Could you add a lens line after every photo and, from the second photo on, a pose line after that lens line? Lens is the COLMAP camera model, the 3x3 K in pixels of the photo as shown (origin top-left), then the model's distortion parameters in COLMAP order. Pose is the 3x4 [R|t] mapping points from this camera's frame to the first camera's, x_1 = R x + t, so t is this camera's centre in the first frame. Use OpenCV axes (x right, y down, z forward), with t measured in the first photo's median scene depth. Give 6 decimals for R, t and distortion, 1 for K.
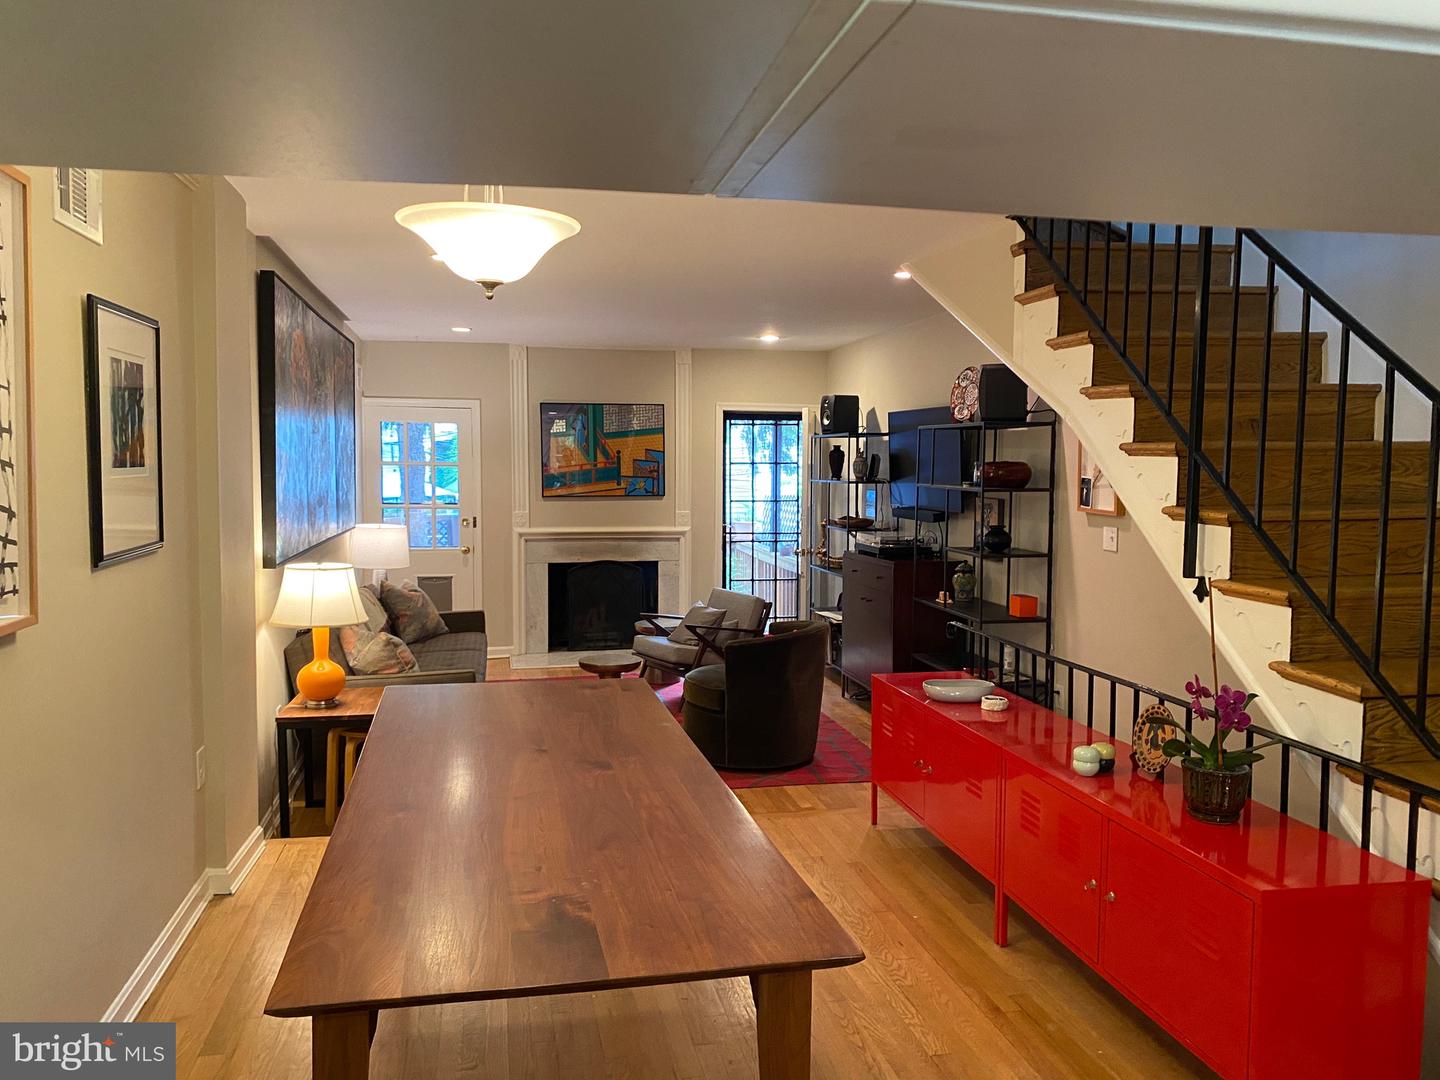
lens RADIAL K [[1085.1, 0, 725.0], [0, 1085.1, 542.9], [0, 0, 1]] dist [0.055596, -0.075881]
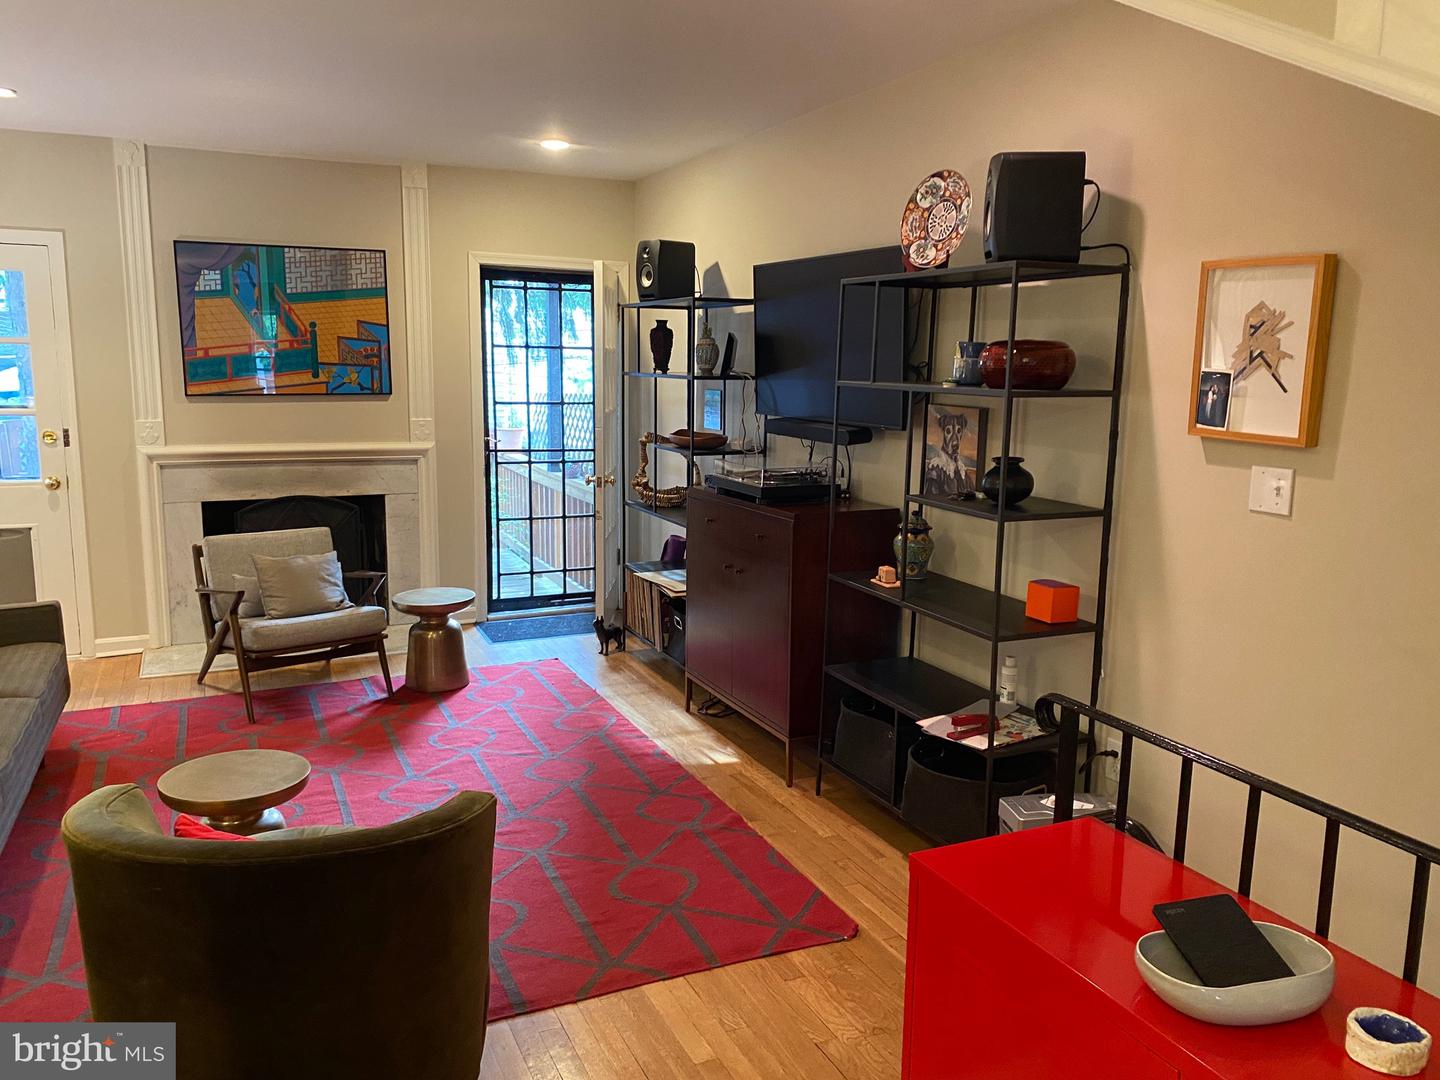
lens RADIAL K [[1085.1, 0, 706.8], [0, 1085.1, 541.3], [0, 0, 1]] dist [0.055596, -0.075881]
pose [[0.976709, -0.024788, 0.213132, -0.014848], [0.004492, 0.995449, 0.095191, -0.020525], [-0.214521, -0.092017, 0.972375, 0.370122]]
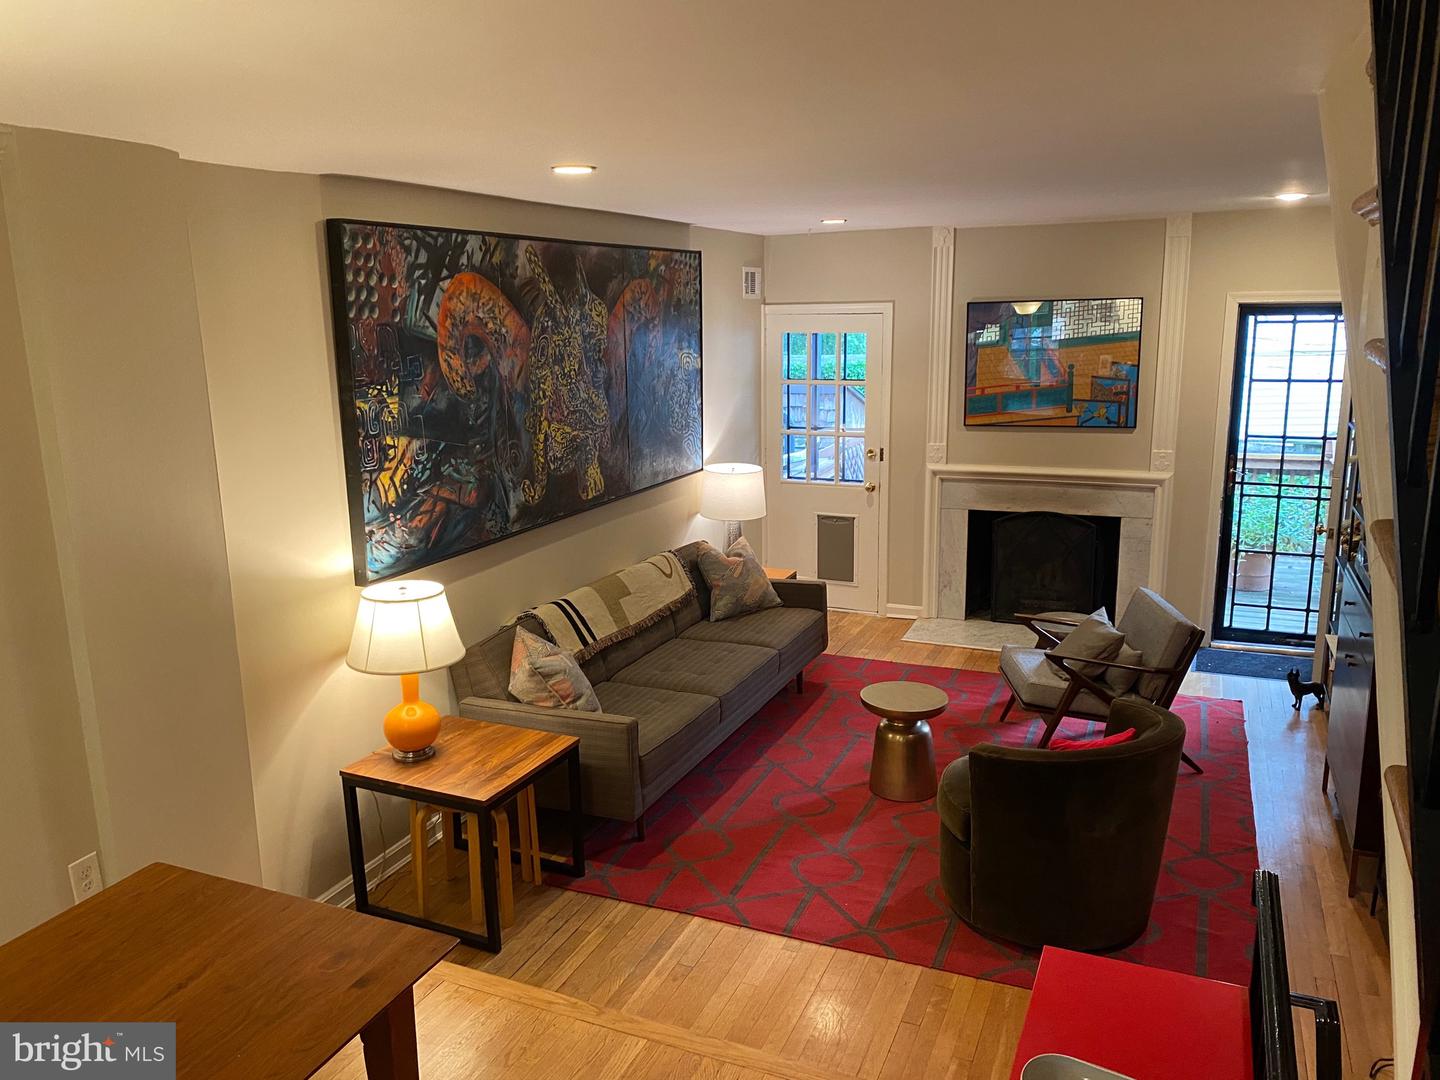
lens RADIAL K [[1085.1, 0, 721.8], [0, 1085.1, 544.4], [0, 0, 1]] dist [0.055596, -0.075881]
pose [[0.812976, 0.107733, -0.572245, 0.169544], [-0.022091, 0.987735, 0.154570, -0.086659], [0.581879, -0.113020, 0.805384, 0.298297]]
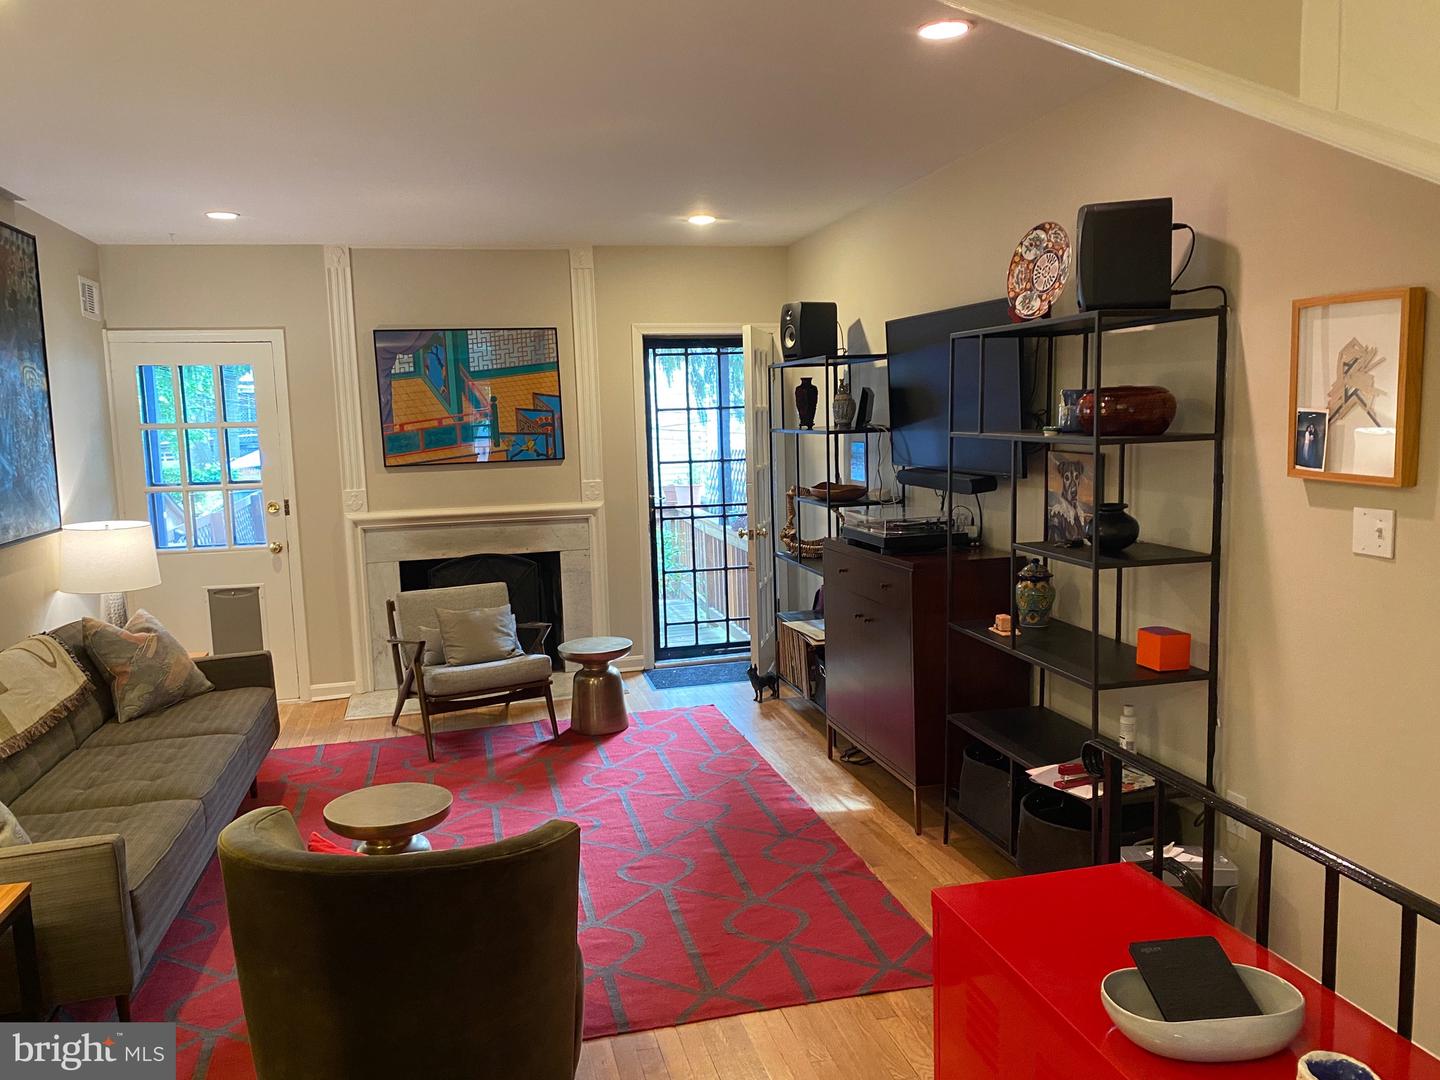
lens RADIAL K [[1085.1, 0, 707.0], [0, 1085.1, 551.4], [0, 0, 1]] dist [0.055596, -0.075881]
pose [[0.999125, -0.036784, 0.019927, 0.025078], [0.035642, 0.997855, 0.054915, -0.022513], [-0.021904, -0.054157, 0.998292, 0.340988]]
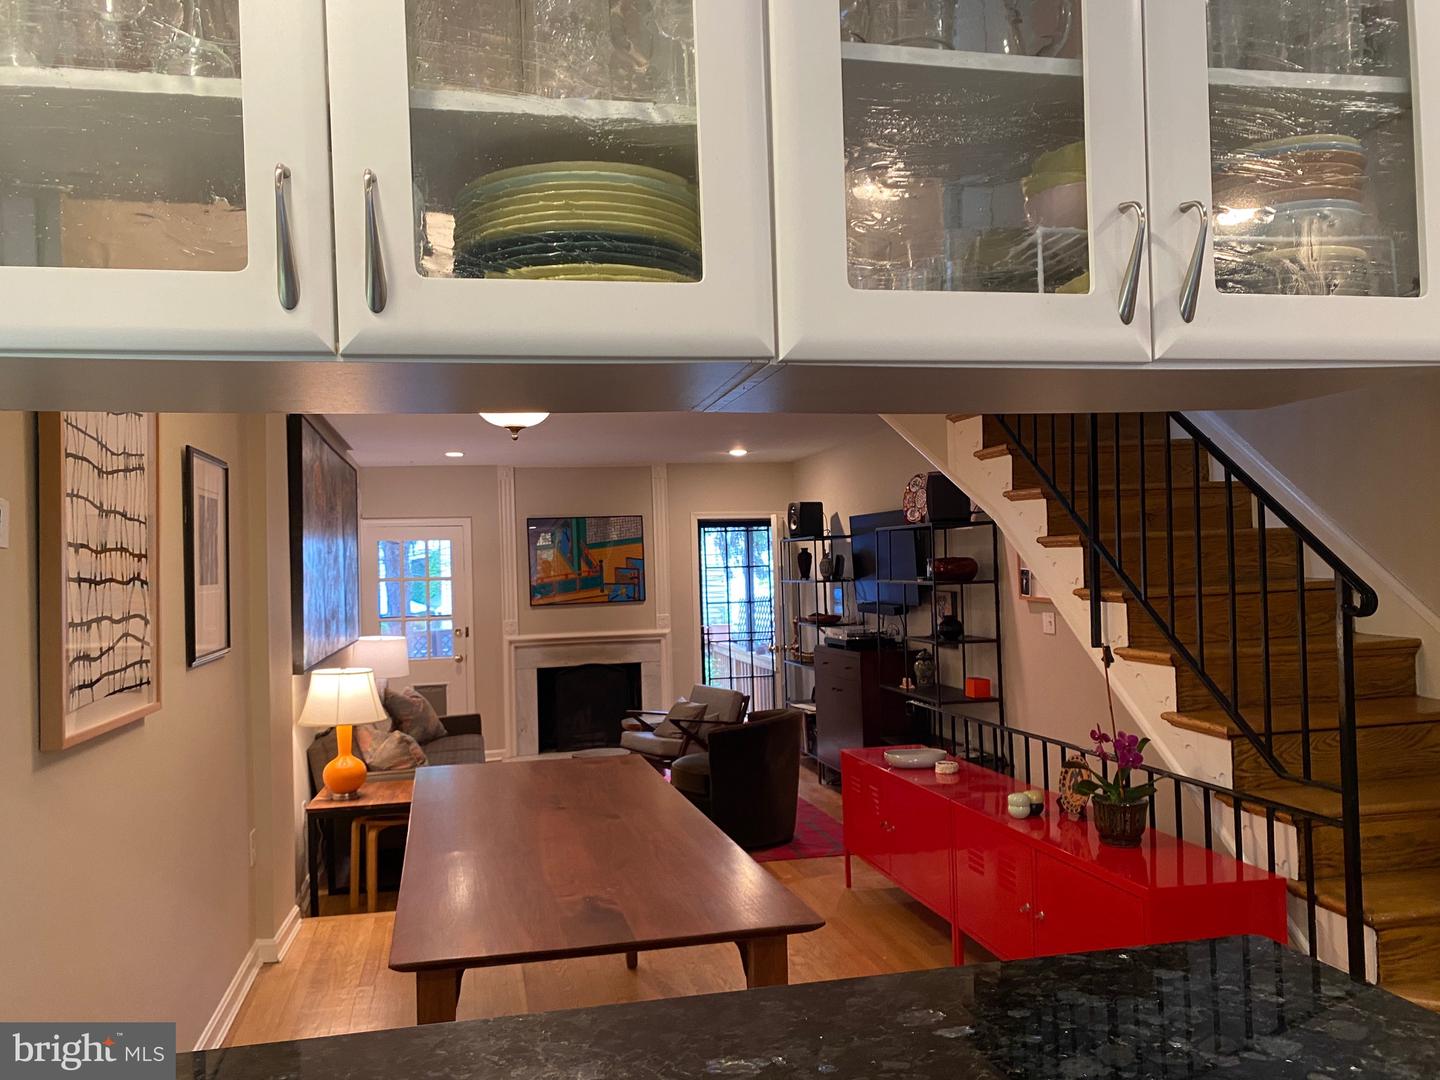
lens RADIAL K [[1085.1, 0, 714.8], [0, 1085.1, 562.5], [0, 0, 1]] dist [0.055596, -0.075881]
pose [[0.999312, -0.033913, 0.014987, -0.002614], [0.035011, 0.996147, -0.080408, 0.008464], [-0.012202, 0.080877, 0.996649, -0.076556]]
